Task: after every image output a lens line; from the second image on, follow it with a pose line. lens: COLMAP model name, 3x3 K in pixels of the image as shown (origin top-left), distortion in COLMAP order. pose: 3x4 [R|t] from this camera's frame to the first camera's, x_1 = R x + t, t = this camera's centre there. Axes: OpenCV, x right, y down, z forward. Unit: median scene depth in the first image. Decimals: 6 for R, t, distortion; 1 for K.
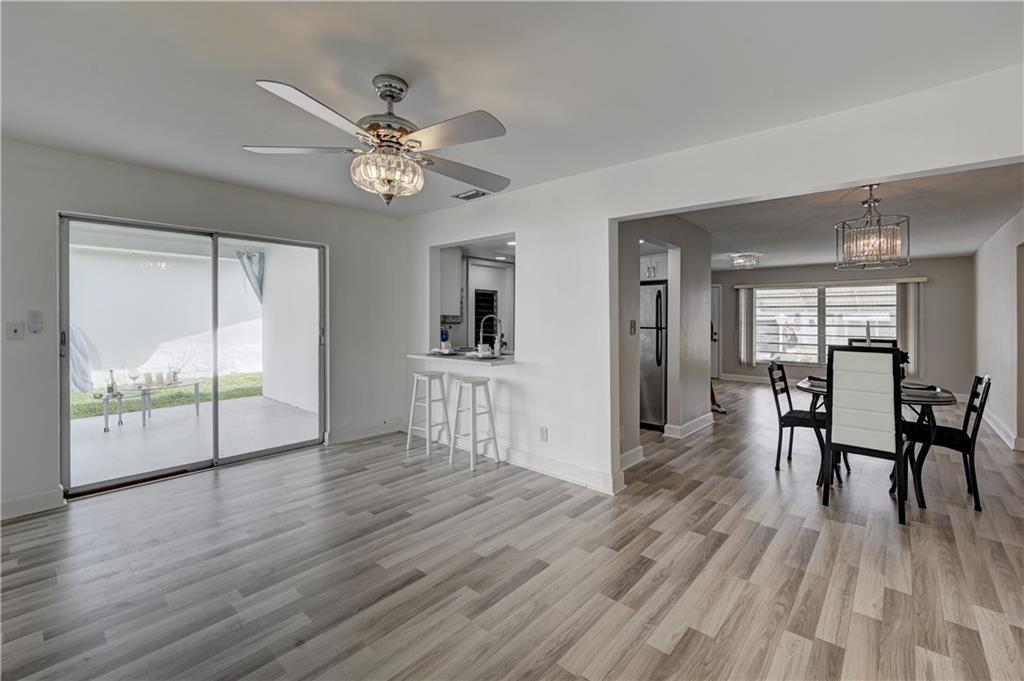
lens RADIAL K [[422.0, 0, 532.2], [0, 422.0, 321.6], [0, 0, 1]] dist [-0.001902, -0.000094]
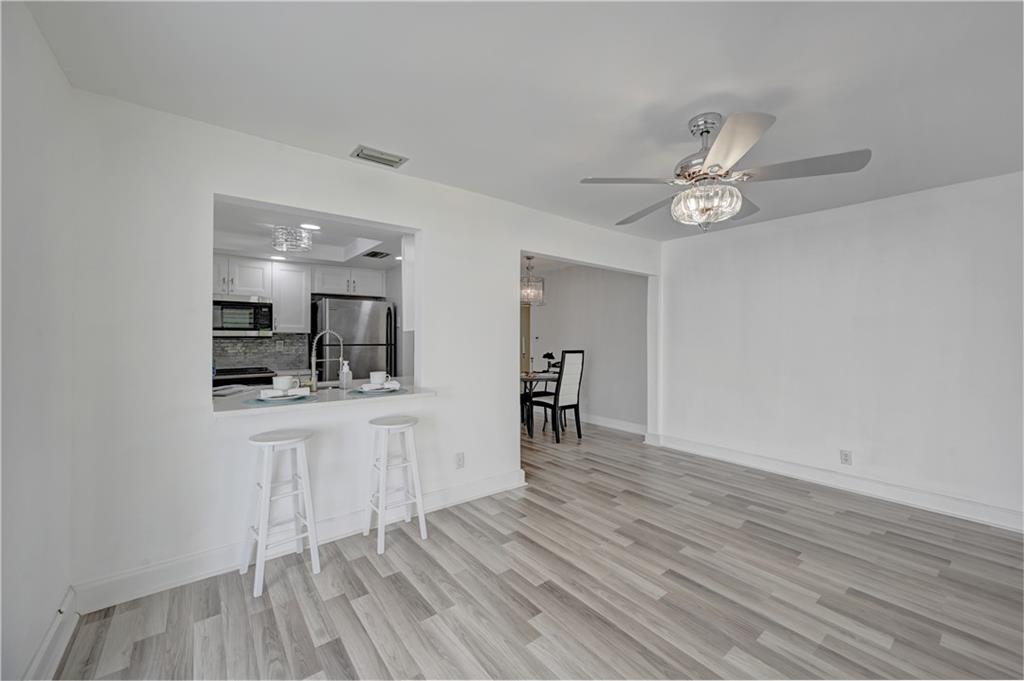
lens RADIAL K [[403.7, 0, 512.8], [0, 403.7, 339.2], [0, 0, 1]] dist [0.001894, 0.000421]
pose [[0.213055, -0.011421, 0.976974, -0.934611], [0.003471, 0.999934, 0.010933, -0.011600], [-0.977034, 0.001061, 0.213080, 0.801122]]
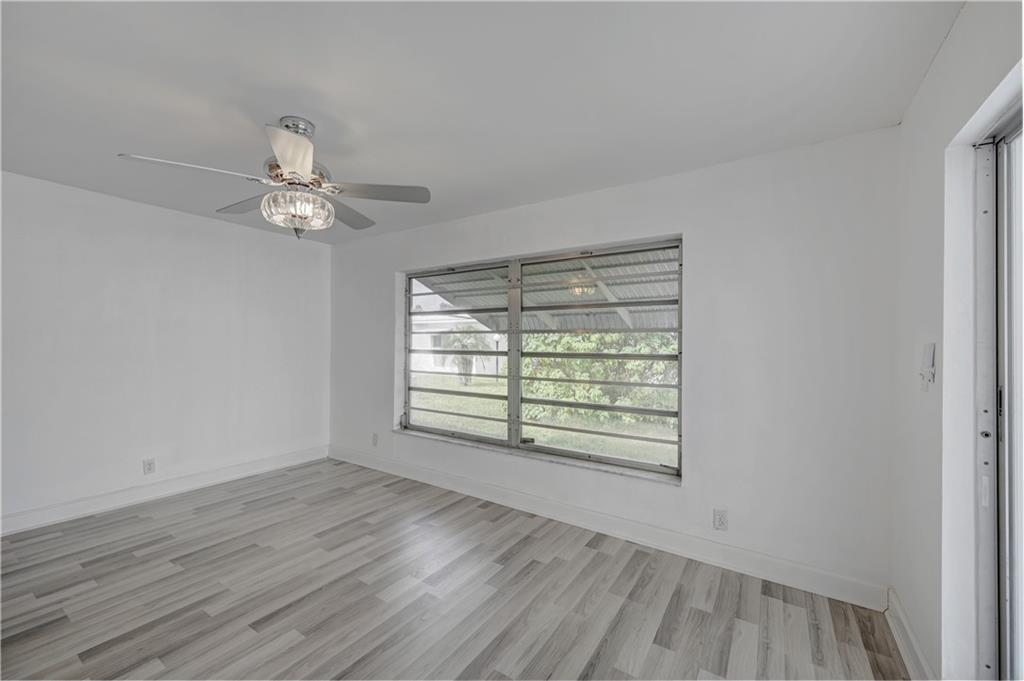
lens RADIAL K [[403.7, 0, 512.8], [0, 403.7, 339.2], [0, 0, 1]] dist [0.001894, 0.000421]
pose [[-0.994450, -0.012343, -0.104479, -0.493934], [-0.012138, 0.999923, -0.002598, -0.018159], [0.104503, -0.001315, -0.994524, 1.319261]]
